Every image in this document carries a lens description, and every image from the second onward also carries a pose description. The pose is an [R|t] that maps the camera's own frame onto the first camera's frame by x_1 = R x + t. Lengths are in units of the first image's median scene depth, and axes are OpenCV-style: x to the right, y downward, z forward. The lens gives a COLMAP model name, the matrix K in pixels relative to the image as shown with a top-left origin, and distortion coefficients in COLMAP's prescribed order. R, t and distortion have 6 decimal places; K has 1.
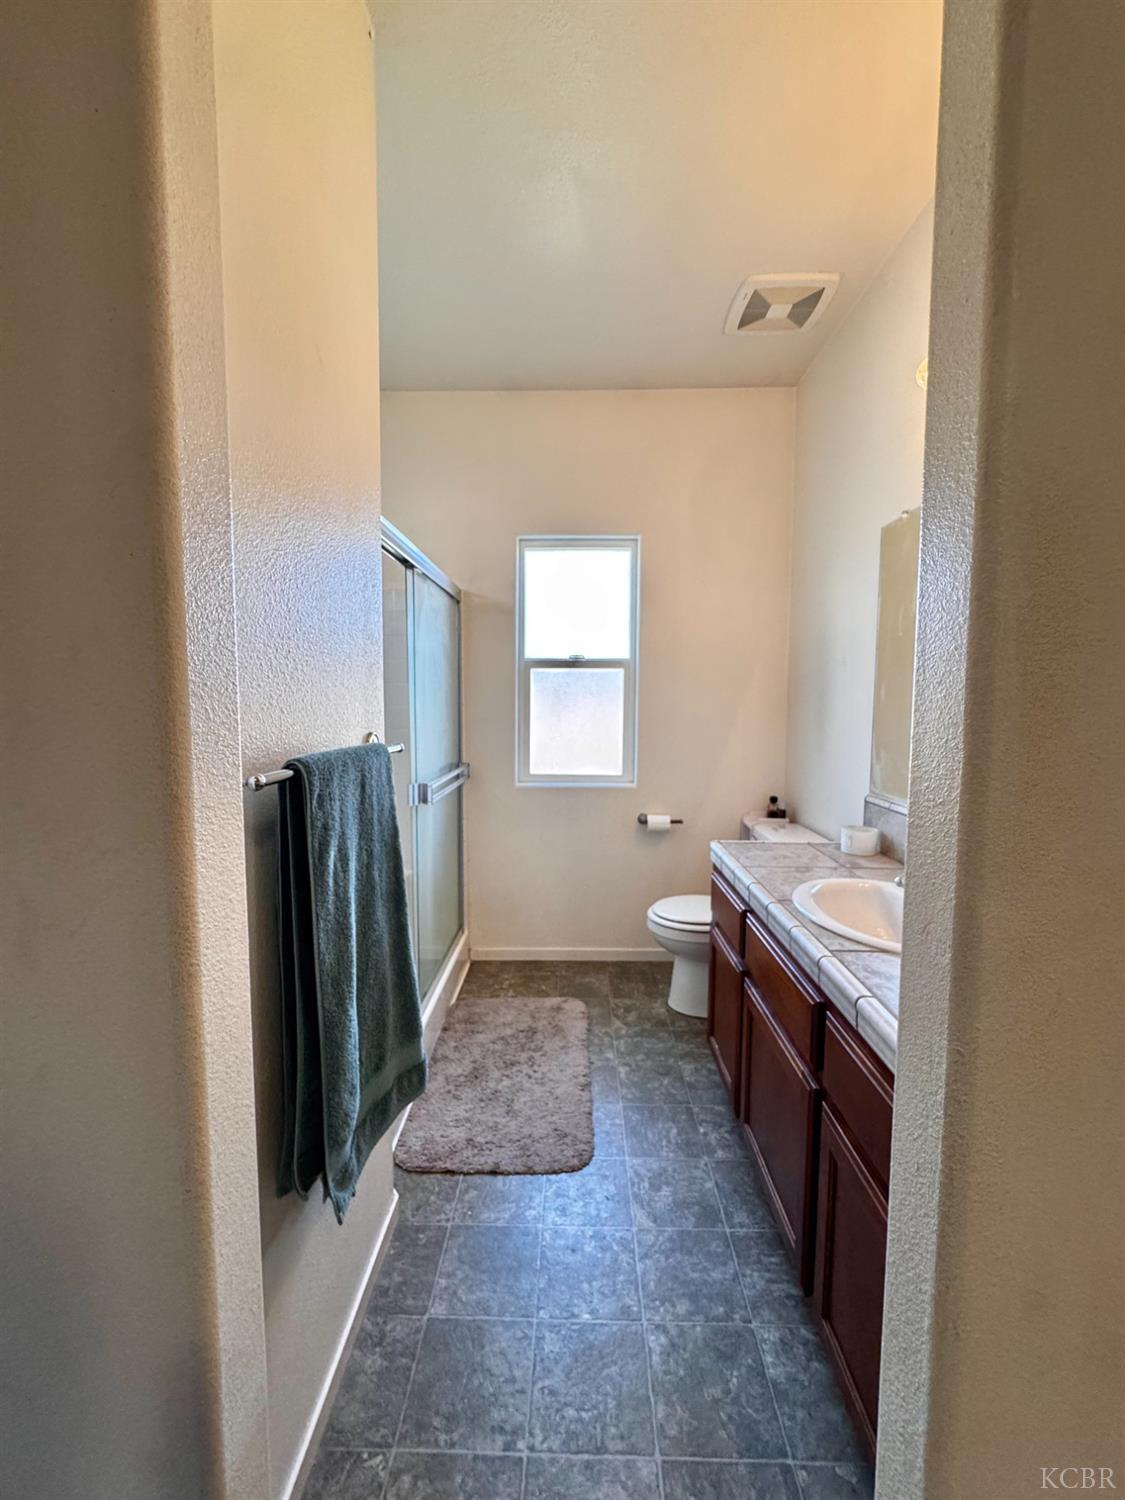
lens RADIAL K [[601.7, 0, 564.9], [0, 601.7, 749.4], [0, 0, 1]] dist [-0.000648, -0.000310]
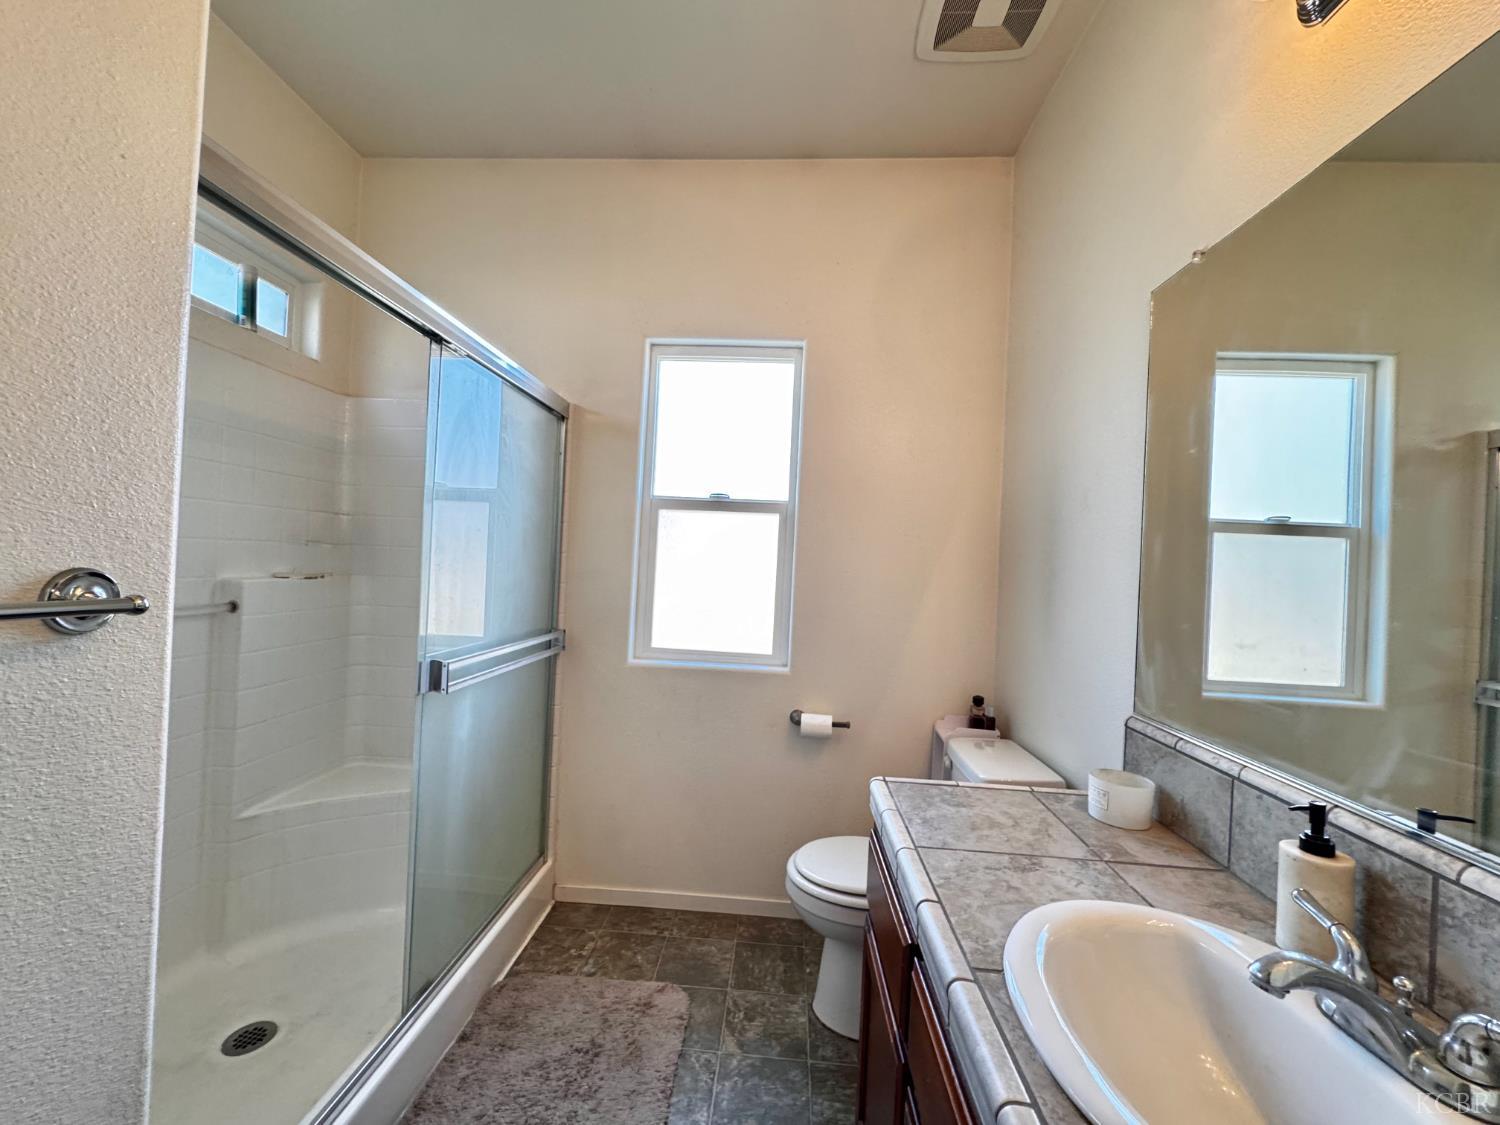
lens RADIAL K [[601.7, 0, 748.1], [0, 601.7, 562.6], [0, 0, 1]] dist [-0.000648, -0.000310]
pose [[0.998231, 0.041038, -0.043009, 0.103173], [-0.044508, 0.995547, -0.083103, -0.008714], [0.039407, 0.084871, 0.995612, 0.276790]]
